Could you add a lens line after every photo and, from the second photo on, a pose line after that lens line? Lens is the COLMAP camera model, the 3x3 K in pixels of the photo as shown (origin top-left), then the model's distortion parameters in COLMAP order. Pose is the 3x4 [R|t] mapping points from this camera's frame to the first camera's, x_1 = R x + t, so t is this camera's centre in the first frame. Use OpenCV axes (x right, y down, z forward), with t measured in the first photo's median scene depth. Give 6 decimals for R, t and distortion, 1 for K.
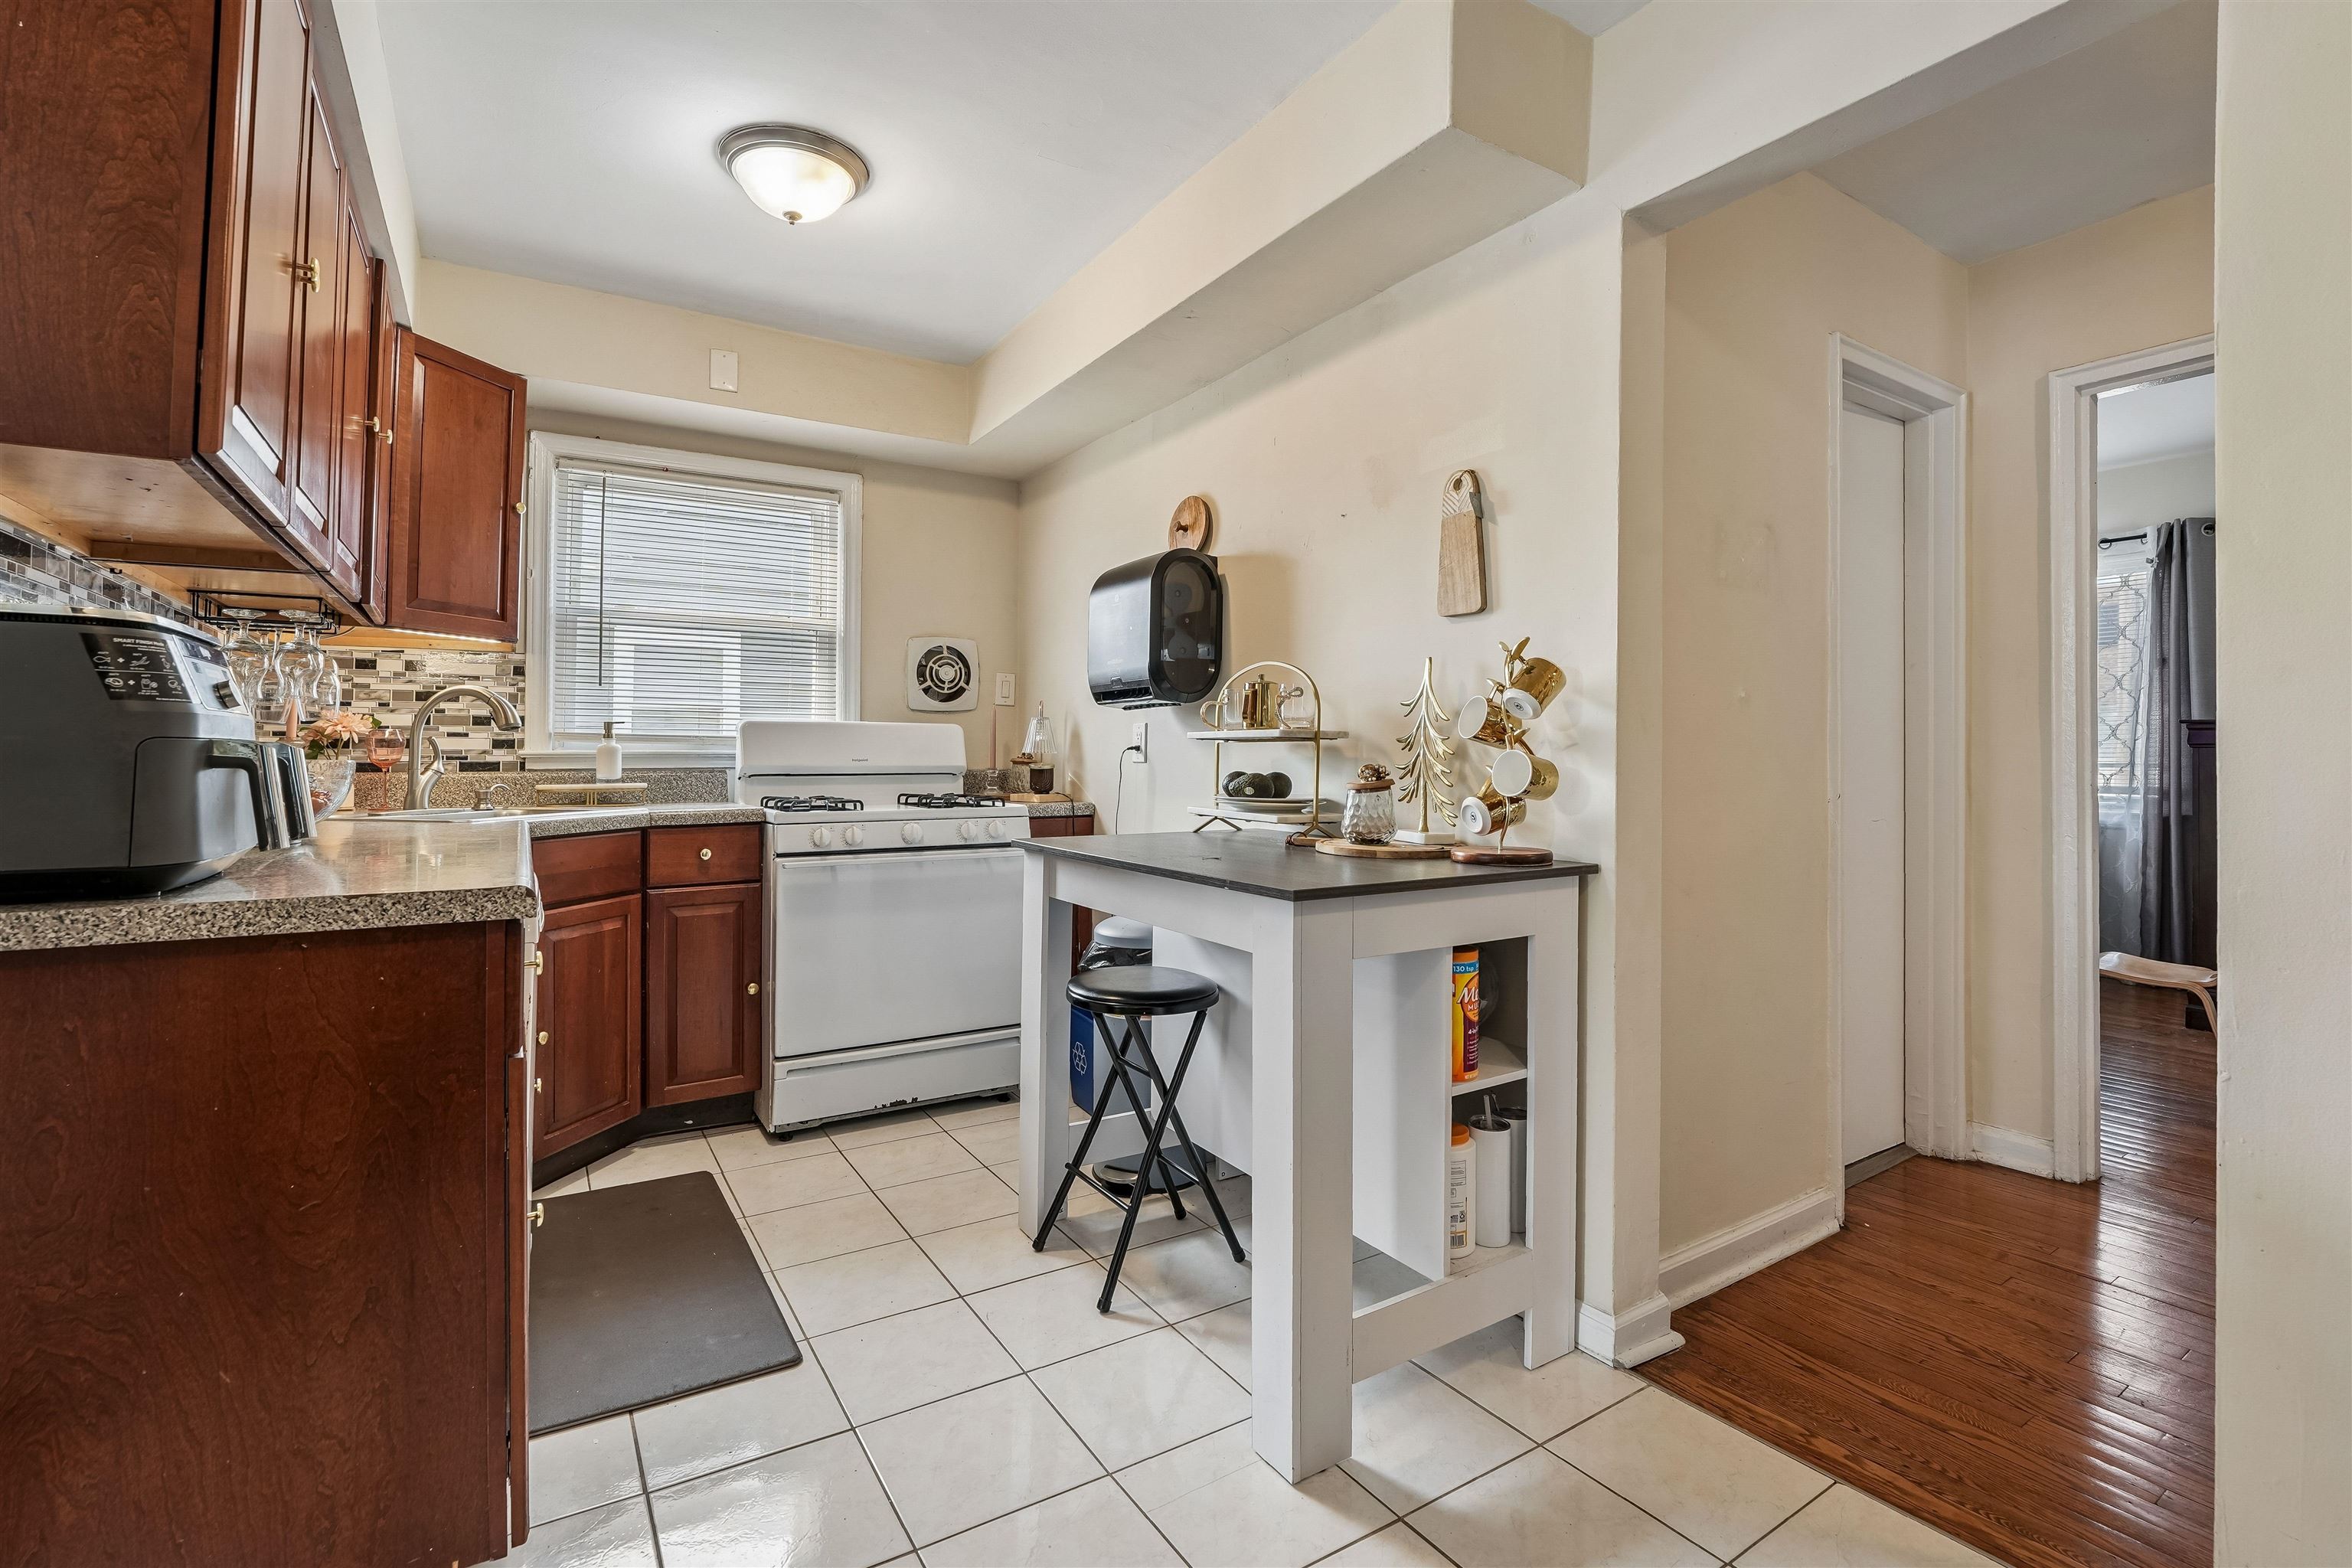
lens RADIAL K [[1041.5, 0, 1165.5], [0, 1041.5, 730.8], [0, 0, 1]] dist [-0.020405, 0.000117]
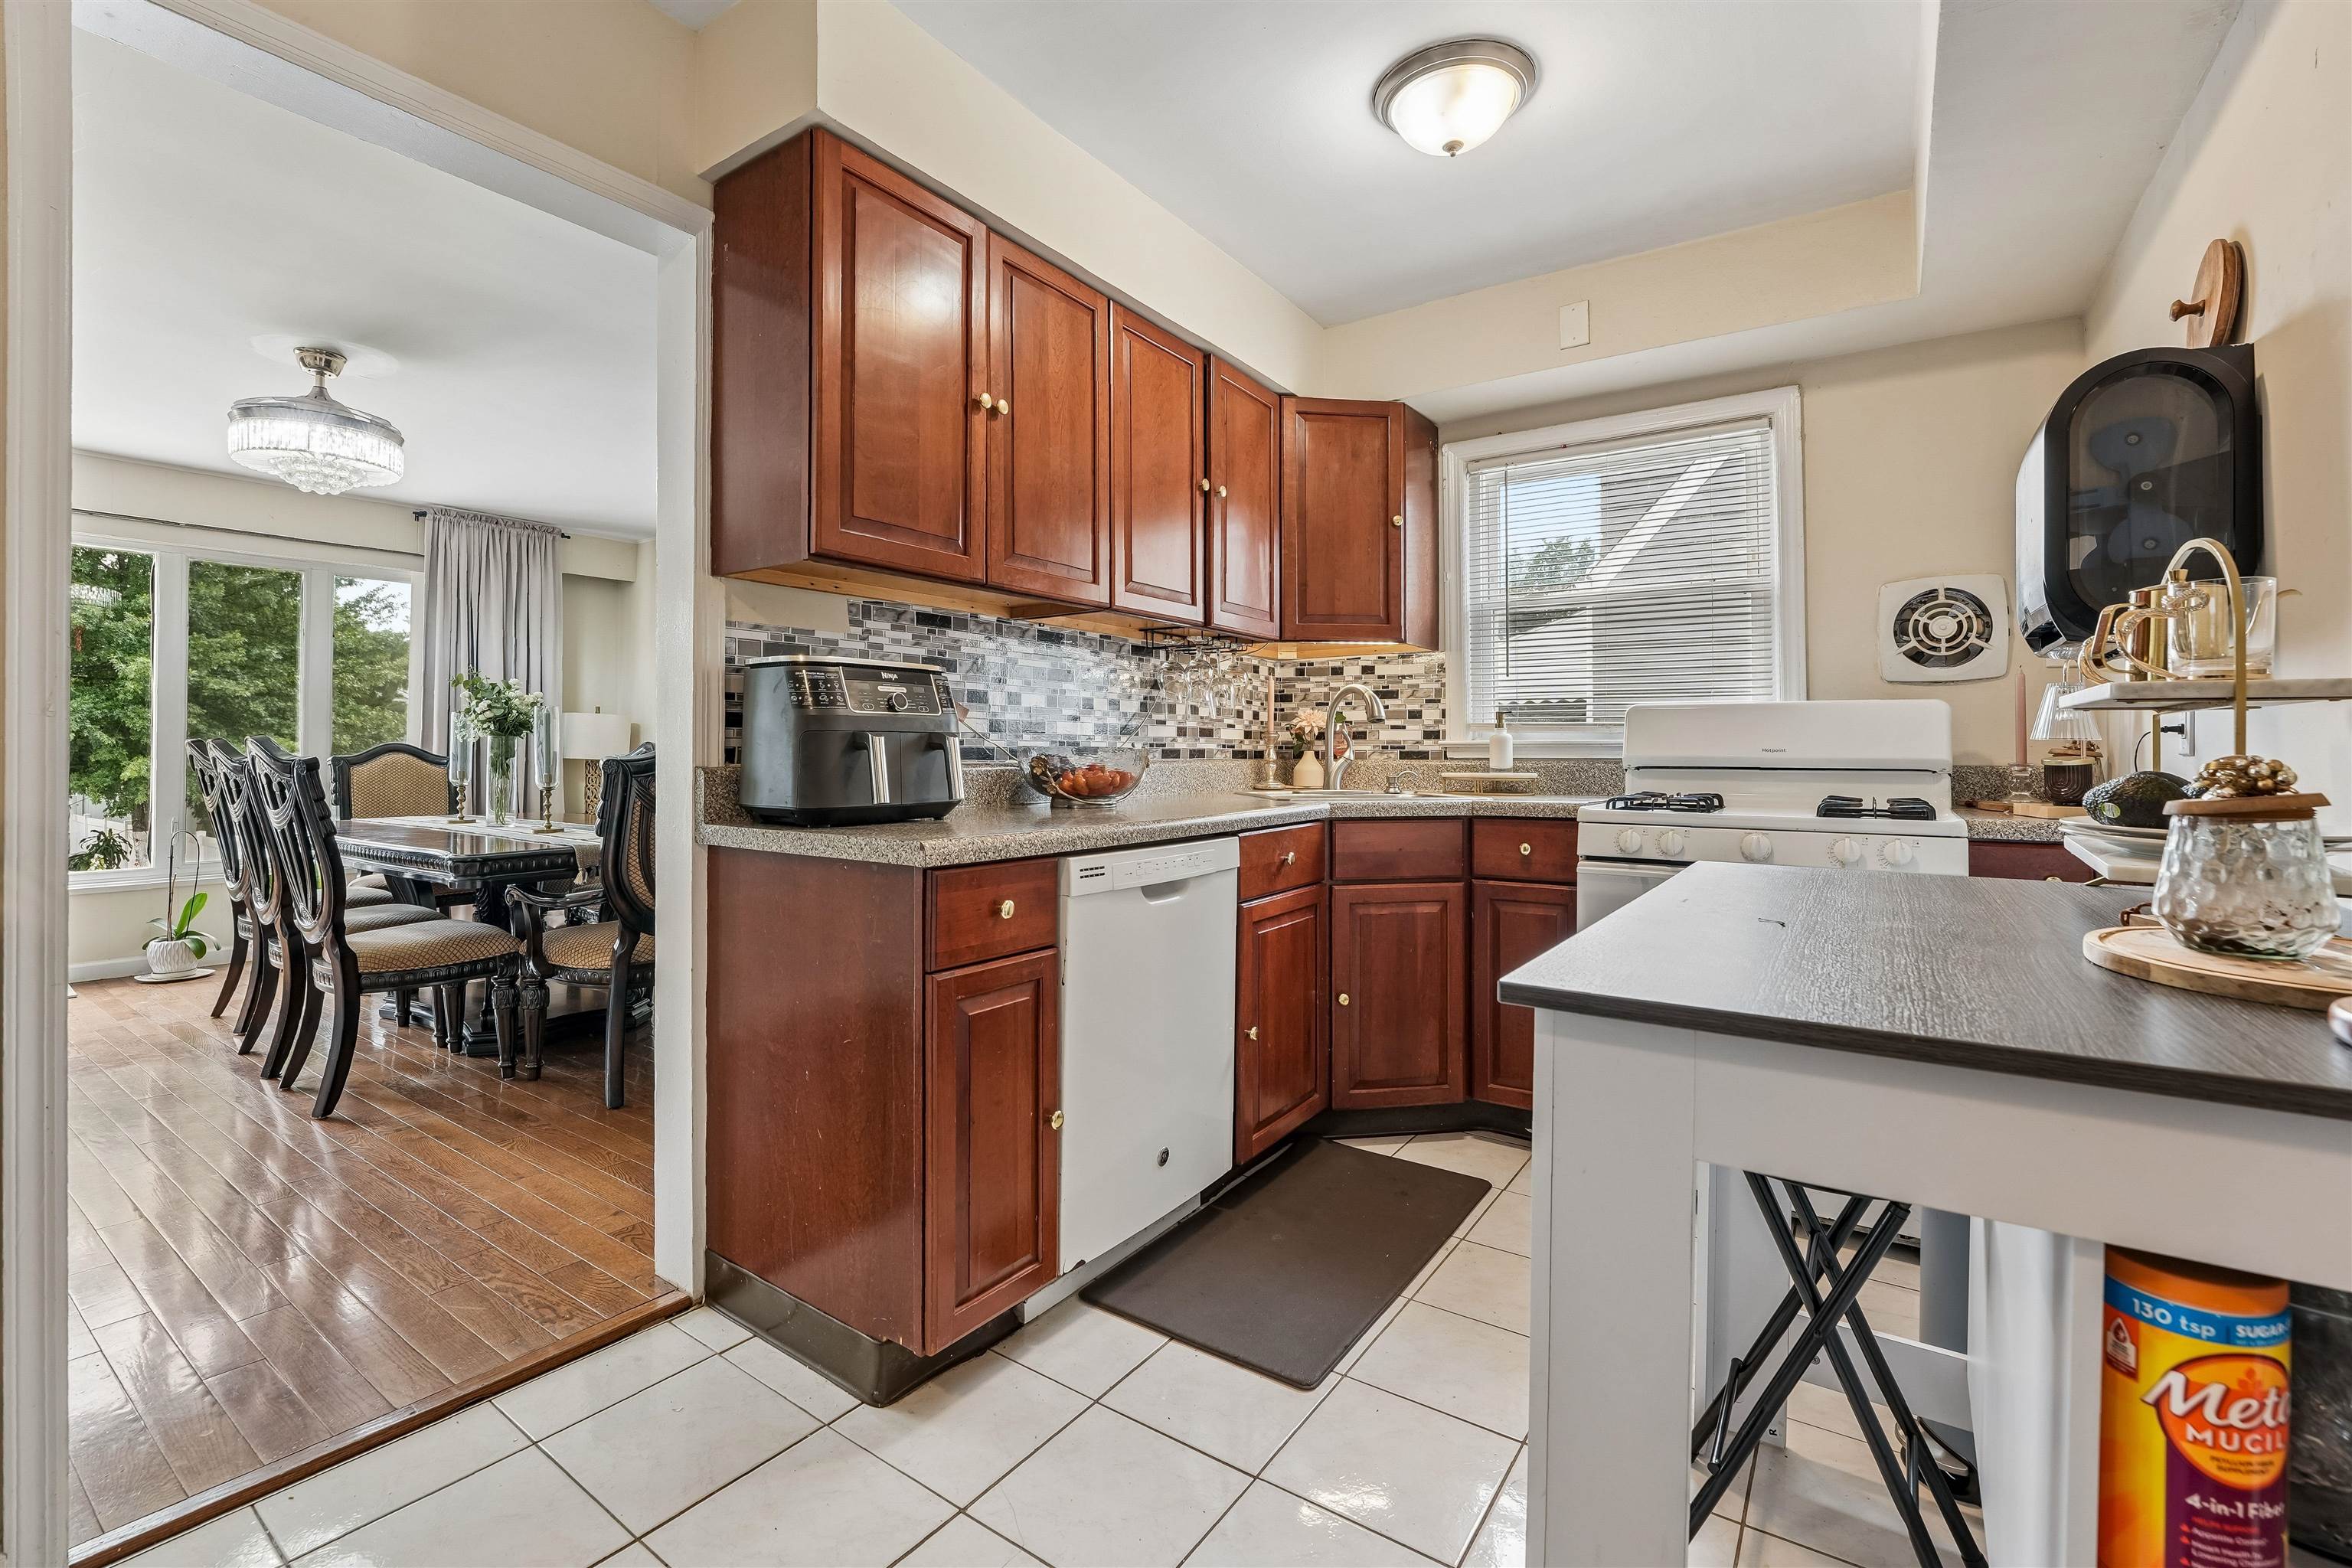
lens RADIAL K [[1041.5, 0, 1165.5], [0, 1041.5, 730.8], [0, 0, 1]] dist [-0.020405, 0.000117]
pose [[0.388705, -0.014673, -0.921246, 0.296420], [0.020928, 0.999756, -0.007093, 0.011348], [0.921125, -0.016523, 0.388917, 0.333731]]
